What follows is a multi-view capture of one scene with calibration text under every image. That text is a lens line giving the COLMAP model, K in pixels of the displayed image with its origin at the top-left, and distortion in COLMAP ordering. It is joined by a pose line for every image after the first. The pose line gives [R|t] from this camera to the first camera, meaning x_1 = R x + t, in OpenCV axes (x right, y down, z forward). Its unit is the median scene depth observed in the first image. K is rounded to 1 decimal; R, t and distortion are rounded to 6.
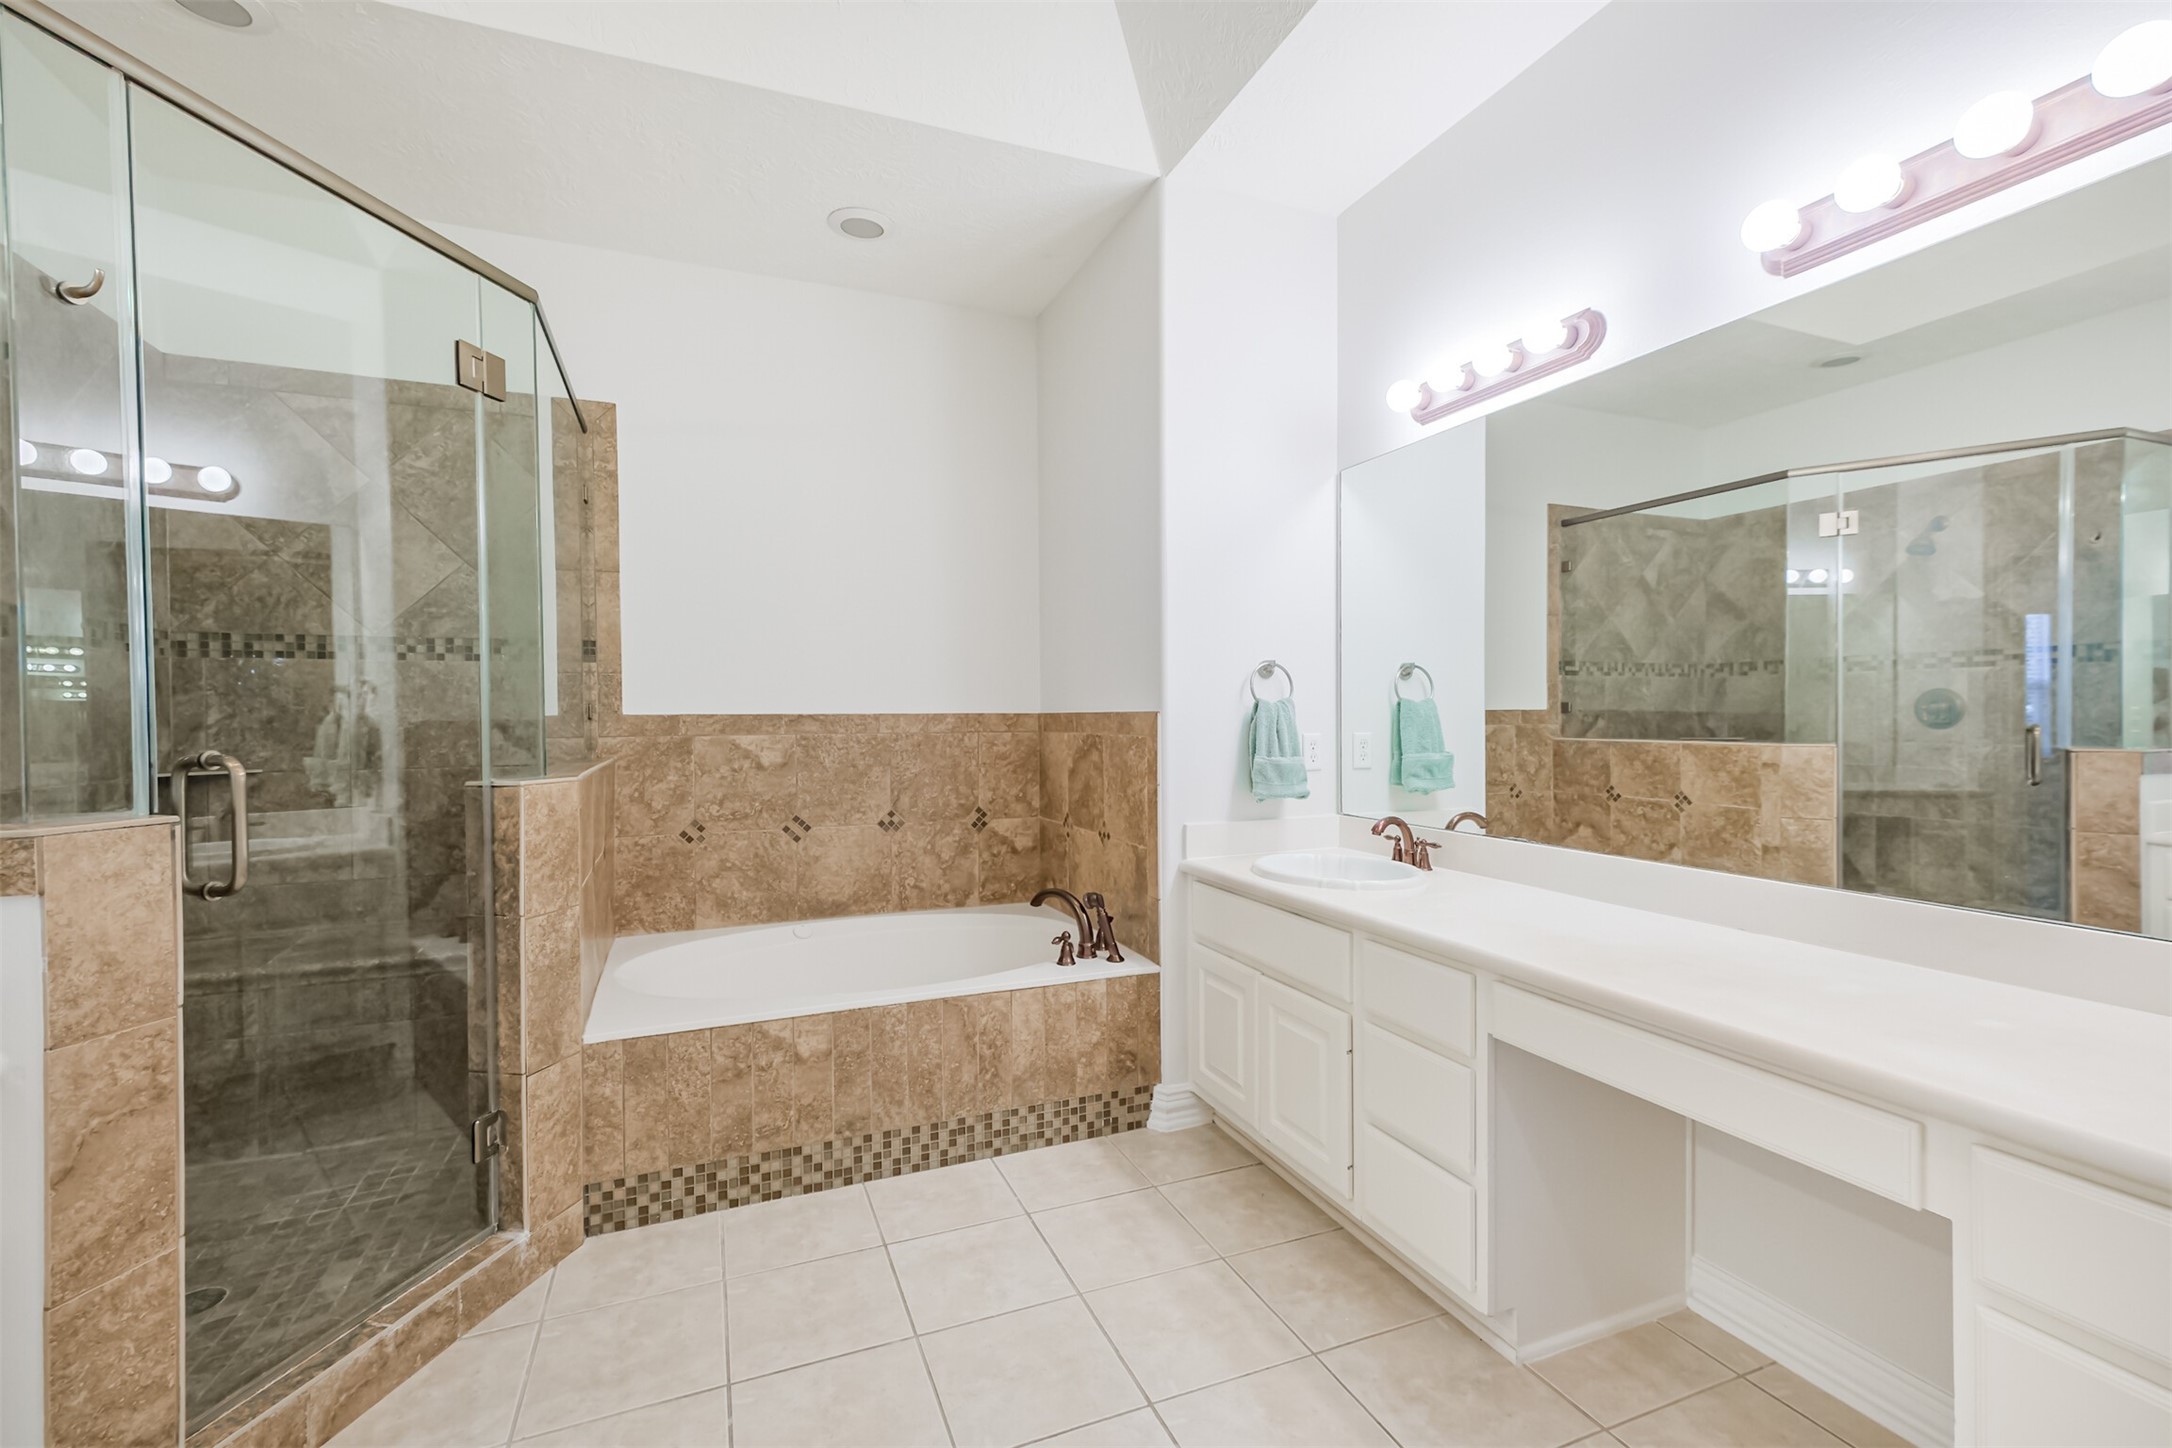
lens RADIAL K [[960.9, 0, 1109.3], [0, 960.9, 729.4], [0, 0, 1]] dist [0.011027, -0.001700]
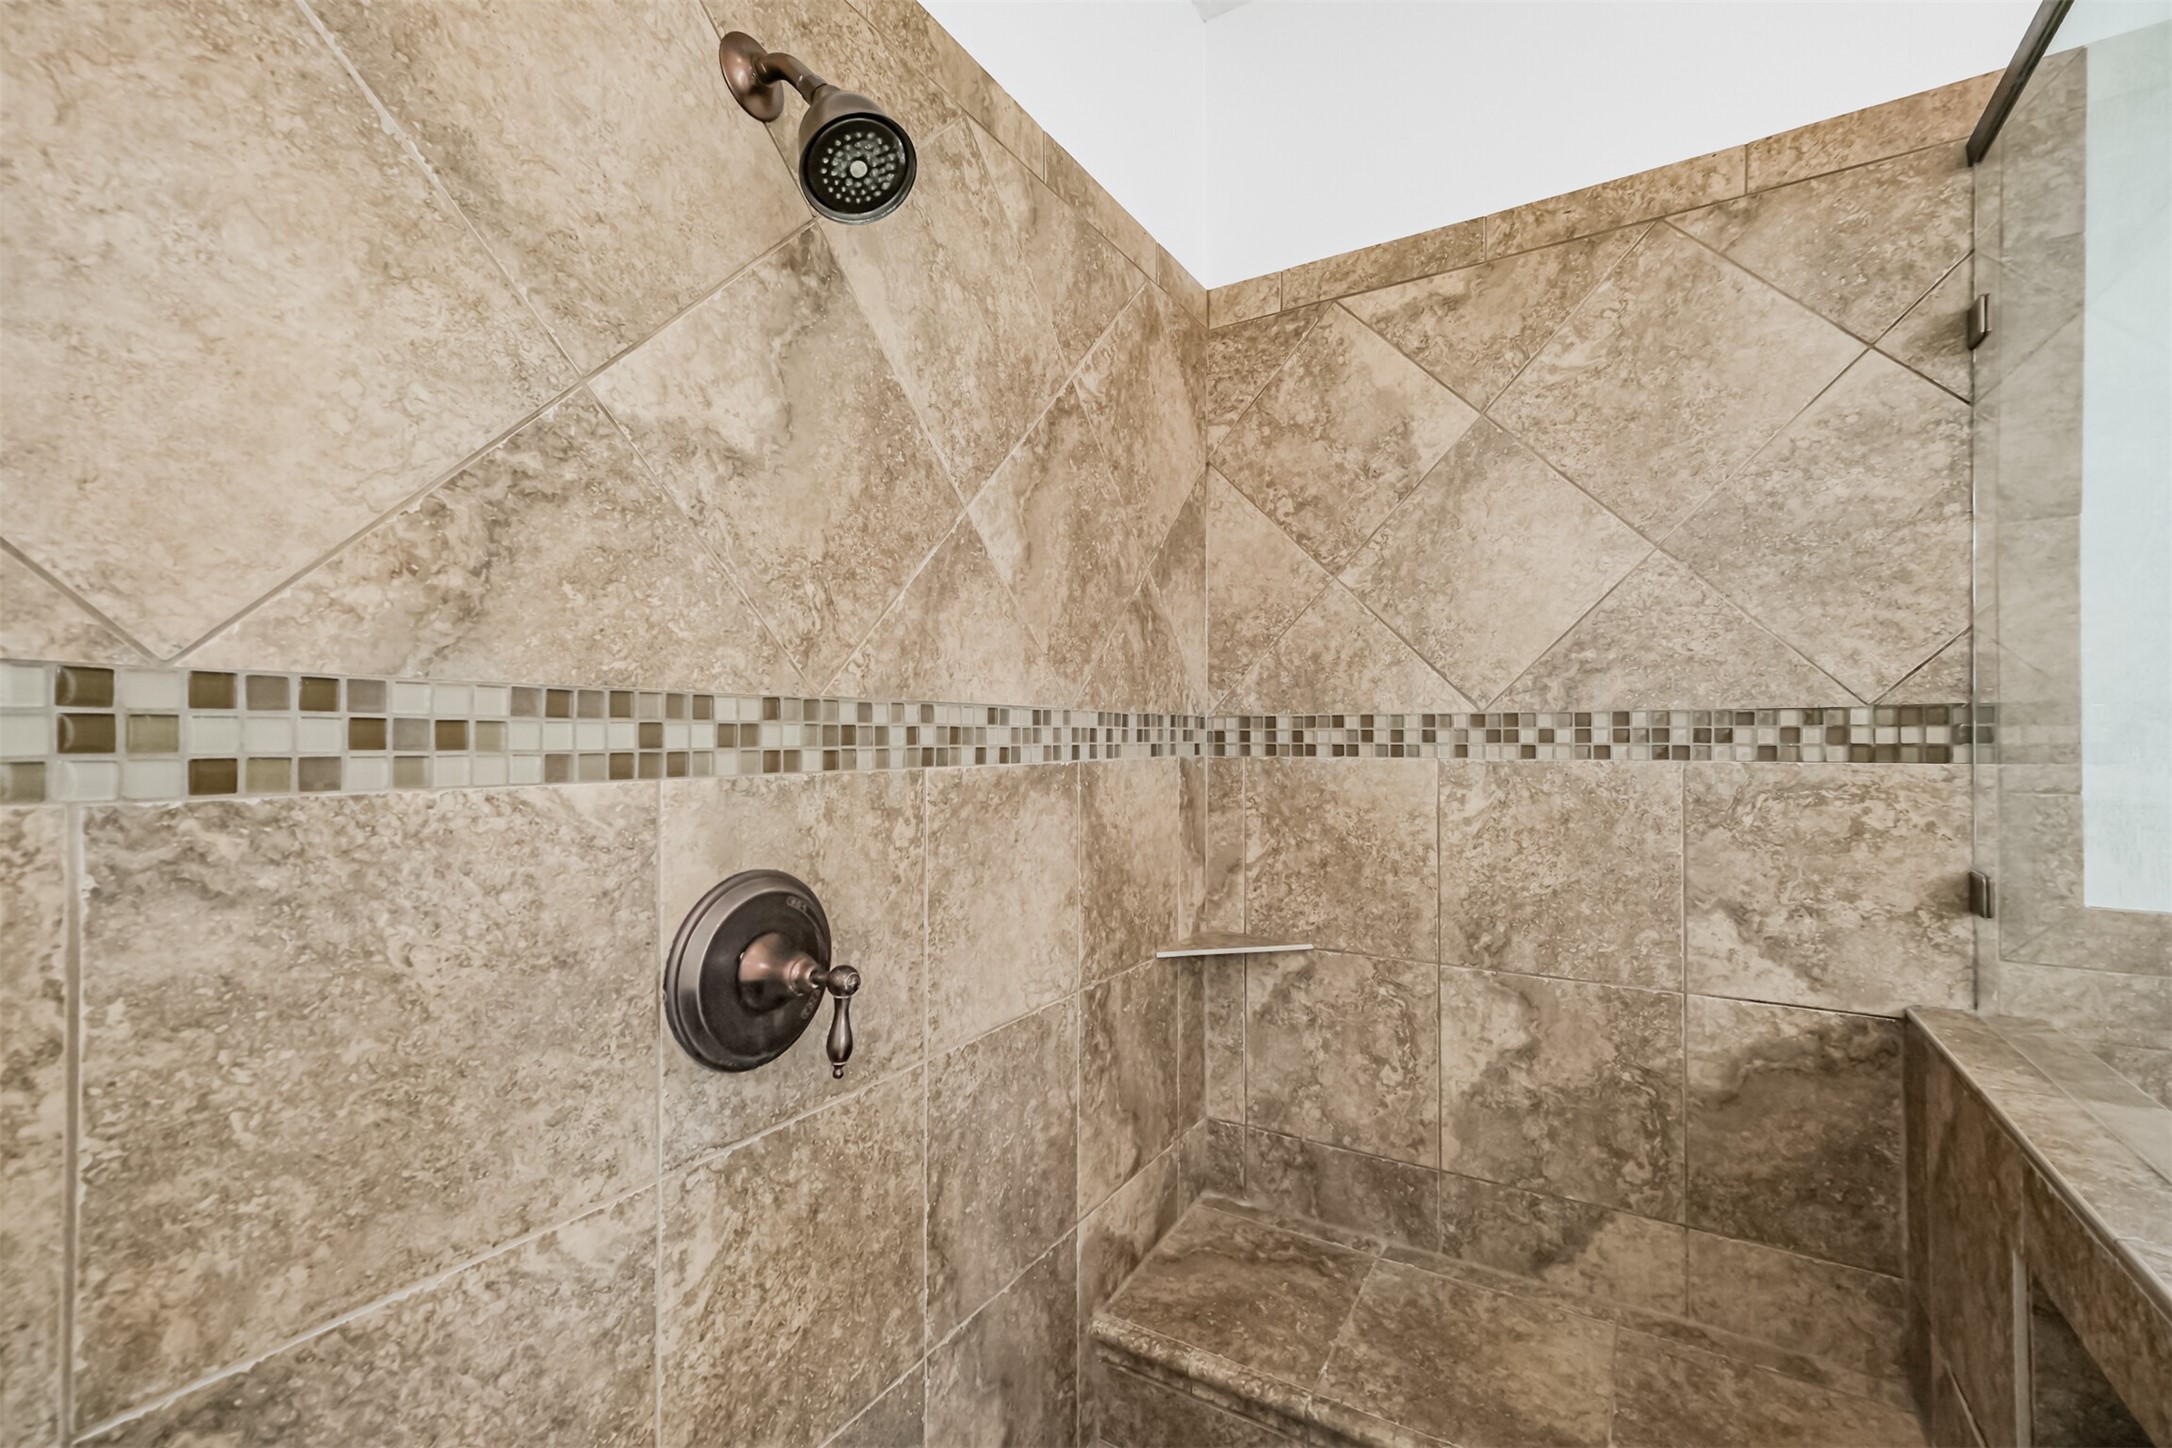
lens RADIAL K [[960.9, 0, 1089.0], [0, 960.9, 737.4], [0, 0, 1]] dist [0.011027, -0.001700]
pose [[0.596886, 0.000056, -0.802326, -0.481342], [-0.016199, 0.999797, -0.011981, -0.075556], [0.802162, 0.020149, 0.596766, 0.532777]]
